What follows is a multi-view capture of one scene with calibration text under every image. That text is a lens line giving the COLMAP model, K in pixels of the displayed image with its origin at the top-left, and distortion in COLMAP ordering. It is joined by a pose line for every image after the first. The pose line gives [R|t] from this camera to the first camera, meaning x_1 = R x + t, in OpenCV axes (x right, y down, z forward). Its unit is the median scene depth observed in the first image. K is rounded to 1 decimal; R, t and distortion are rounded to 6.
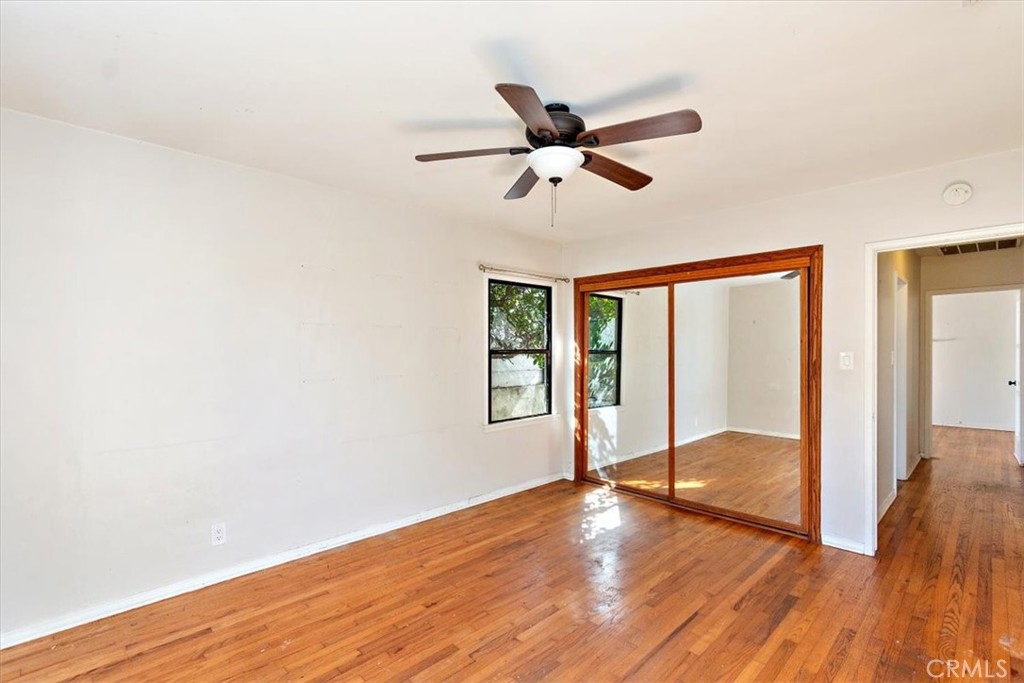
lens RADIAL K [[469.4, 0, 519.5], [0, 469.4, 349.4], [0, 0, 1]] dist [0.004460, 0.000171]
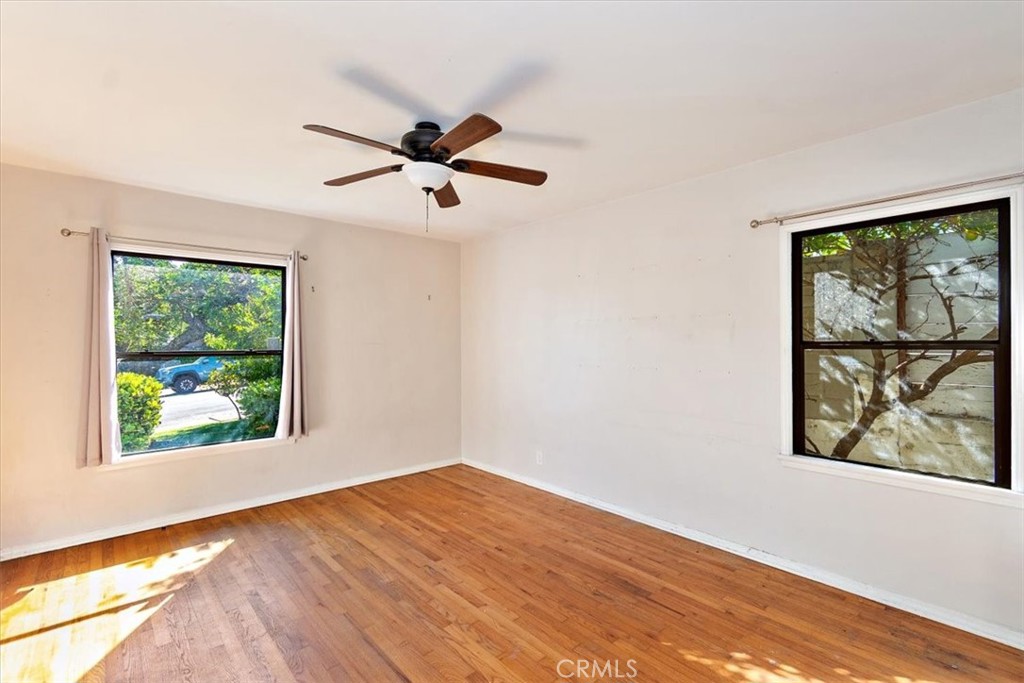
lens RADIAL K [[469.4, 0, 519.6], [0, 469.4, 337.3], [0, 0, 1]] dist [0.004460, 0.000171]
pose [[-0.048835, -0.006656, -0.998785, 0.796070], [0.002780, 0.999973, -0.006800, -0.002222], [0.998803, -0.003109, -0.048815, 0.851666]]
